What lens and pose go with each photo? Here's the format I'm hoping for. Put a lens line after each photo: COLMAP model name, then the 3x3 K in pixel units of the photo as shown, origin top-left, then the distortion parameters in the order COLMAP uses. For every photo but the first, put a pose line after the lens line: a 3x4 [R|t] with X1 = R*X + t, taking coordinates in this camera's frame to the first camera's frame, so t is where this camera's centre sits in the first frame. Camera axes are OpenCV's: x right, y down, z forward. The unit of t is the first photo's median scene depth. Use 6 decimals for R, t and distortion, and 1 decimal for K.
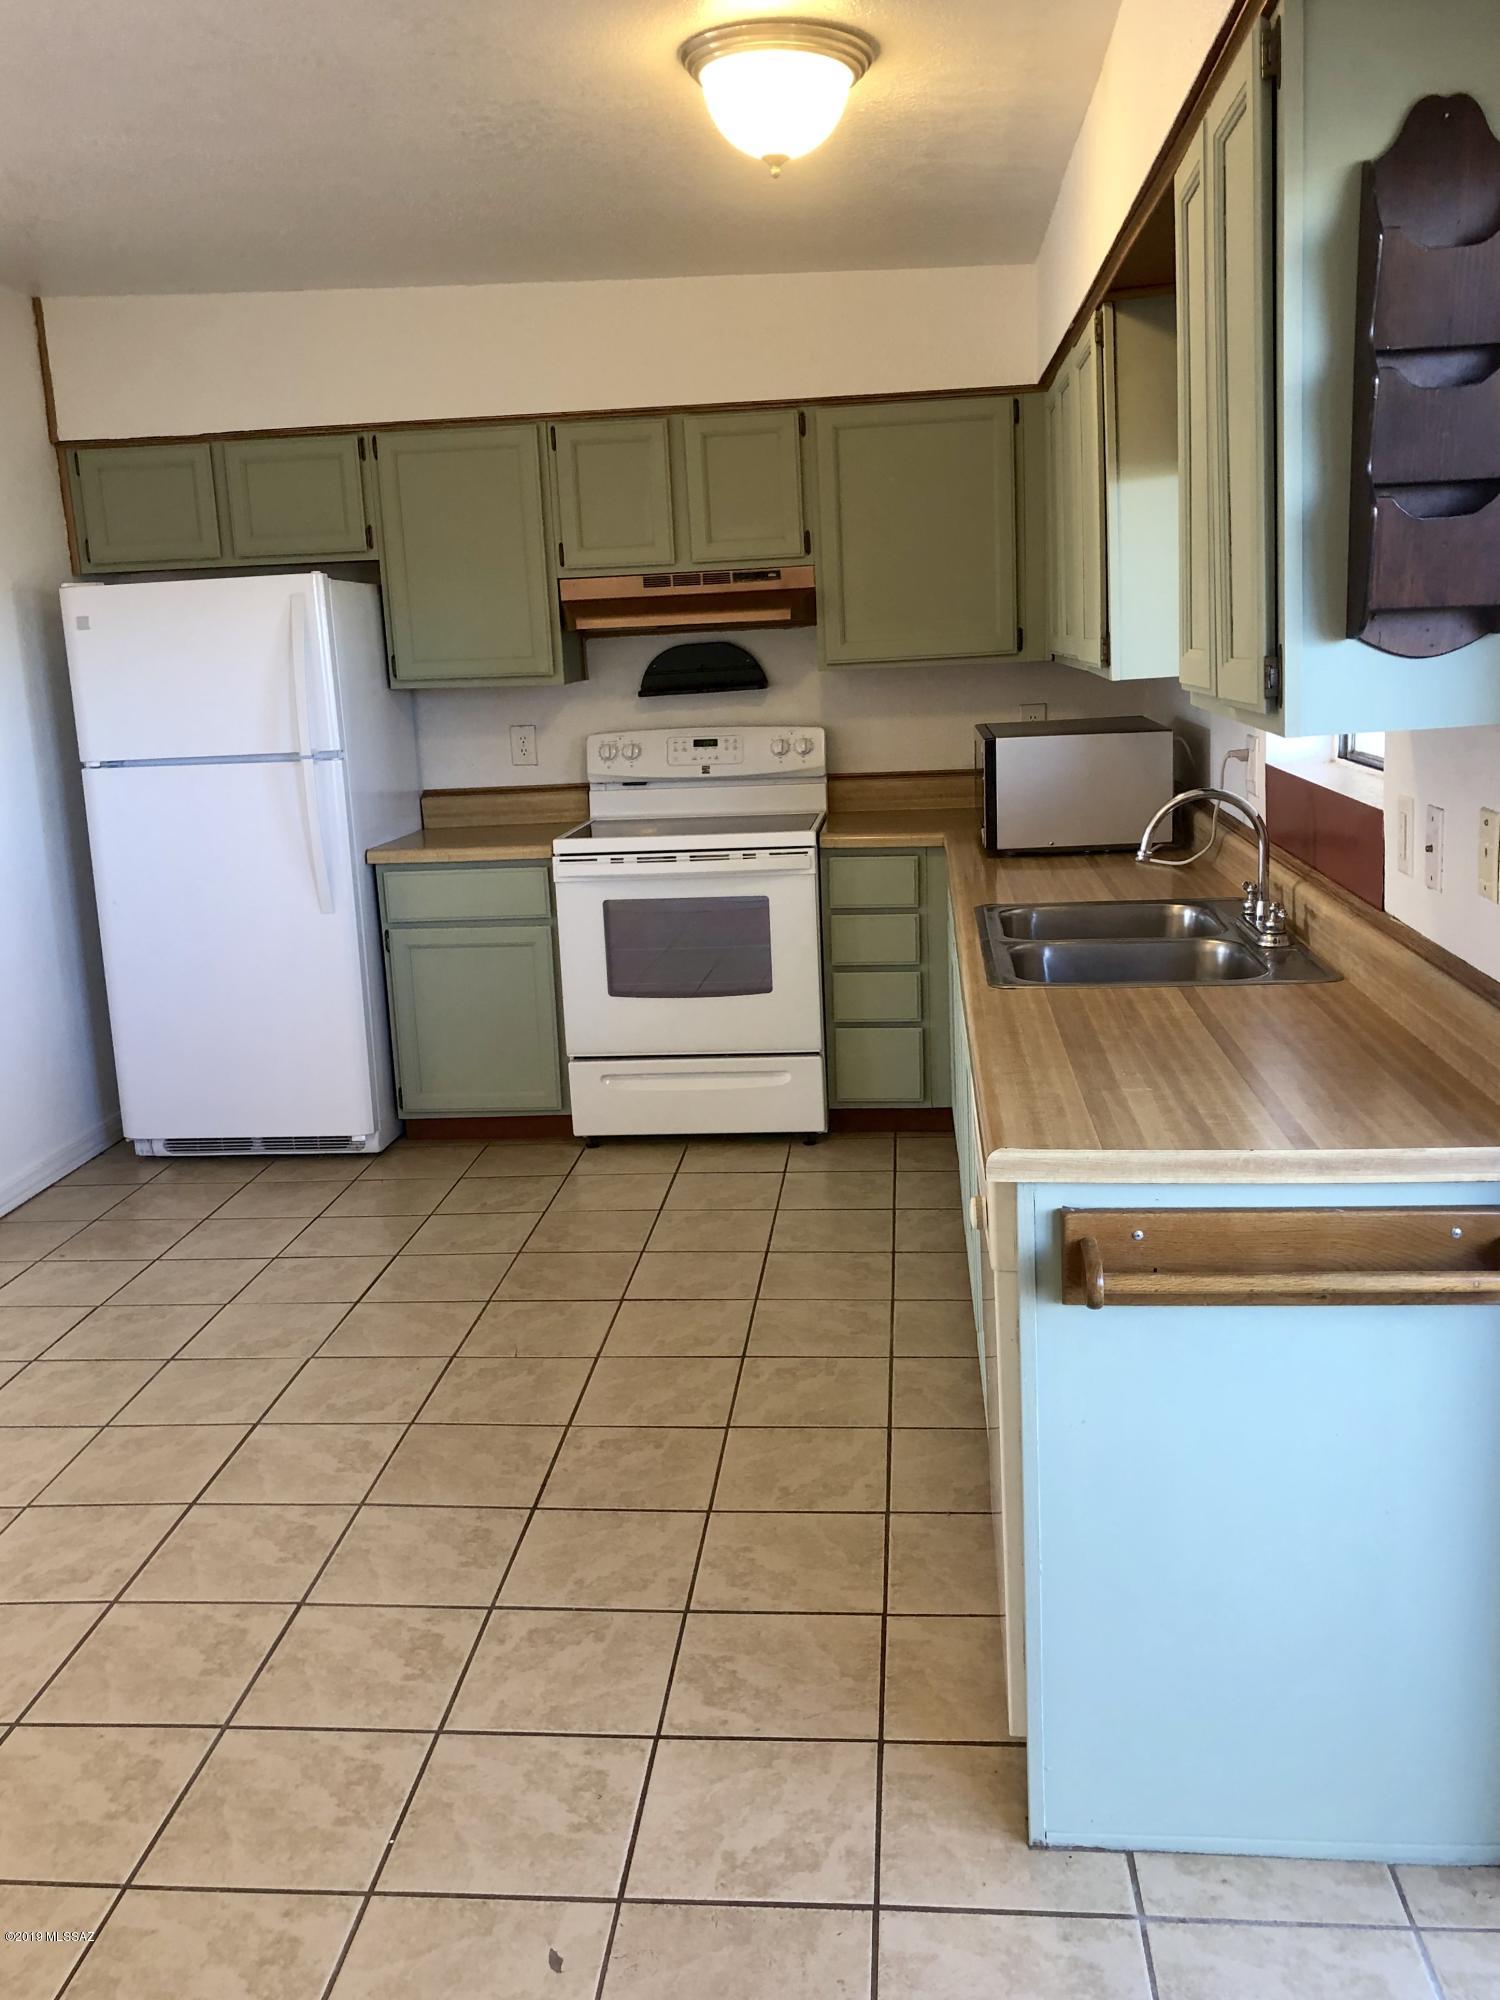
lens RADIAL K [[1752.5, 0, 764.4], [0, 1752.5, 1026.2], [0, 0, 1]] dist [0.051703, -0.070819]
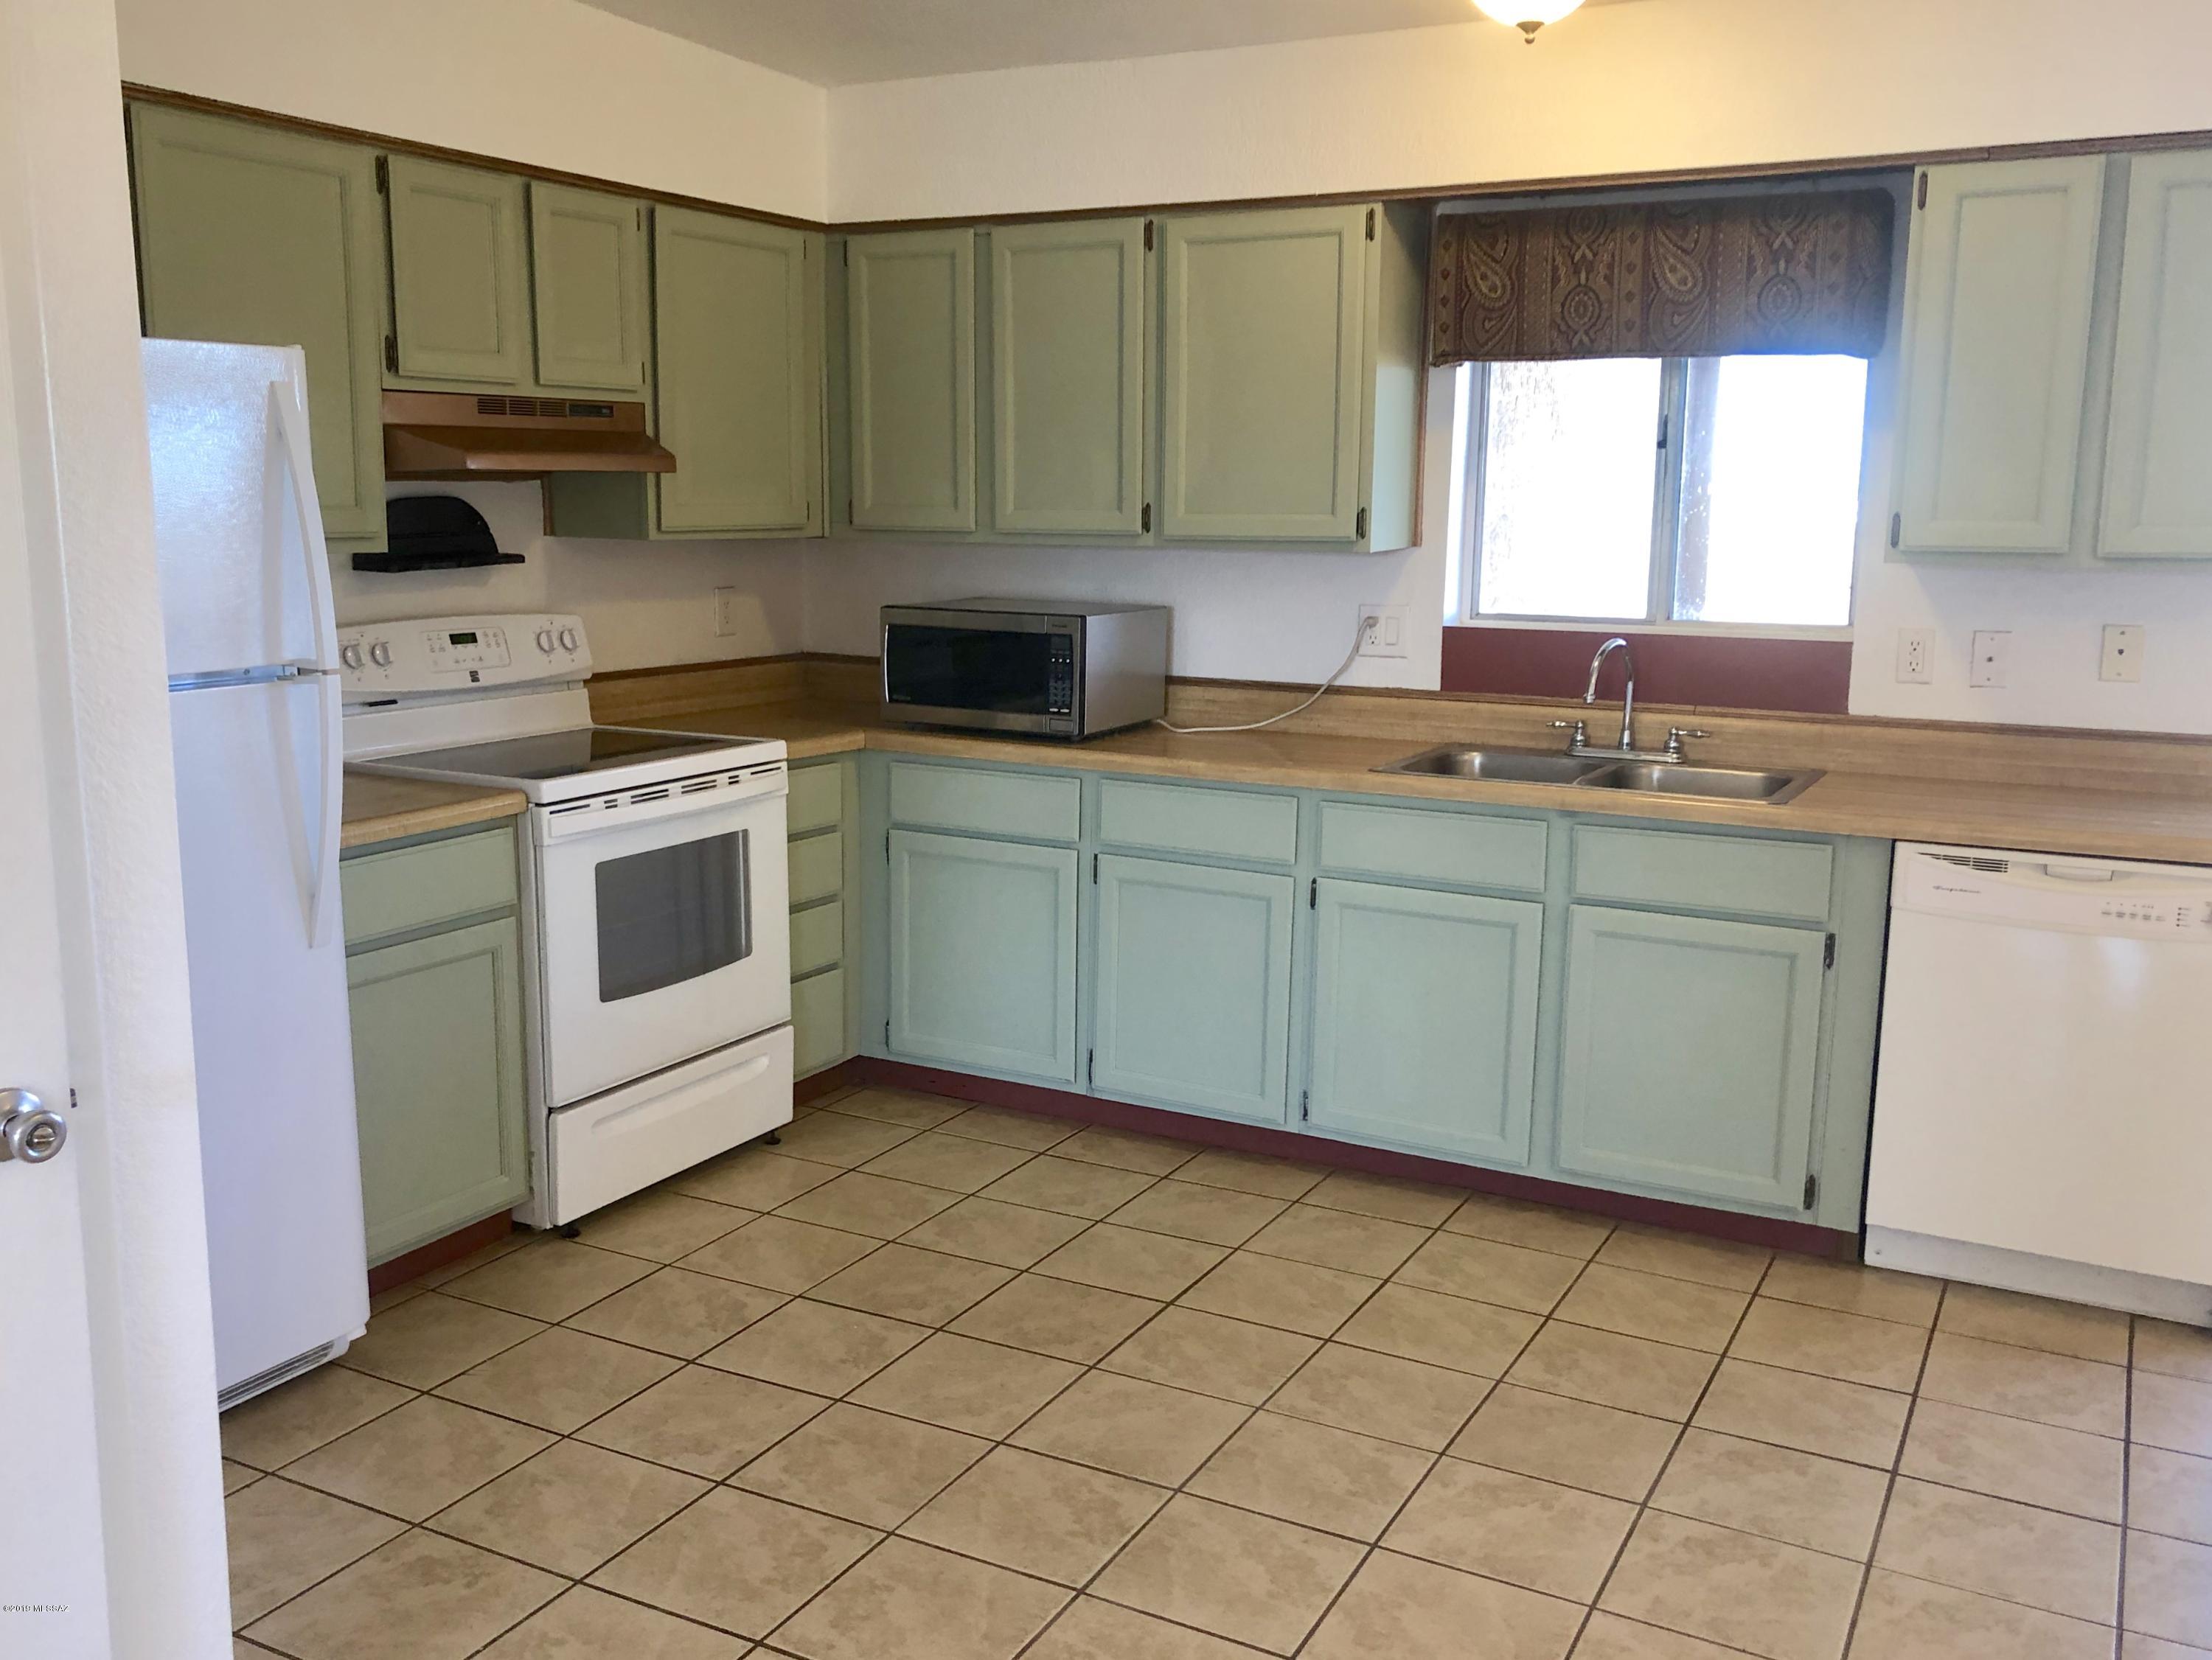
lens RADIAL K [[1937.9, 0, 1129.3], [0, 1937.9, 873.3], [0, 0, 1]] dist [0.051703, -0.070819]
pose [[0.384198, -0.134009, 0.913473, -0.706081], [0.178981, 0.981451, 0.068704, -0.082878], [-0.905736, 0.137098, 0.401056, 0.503535]]
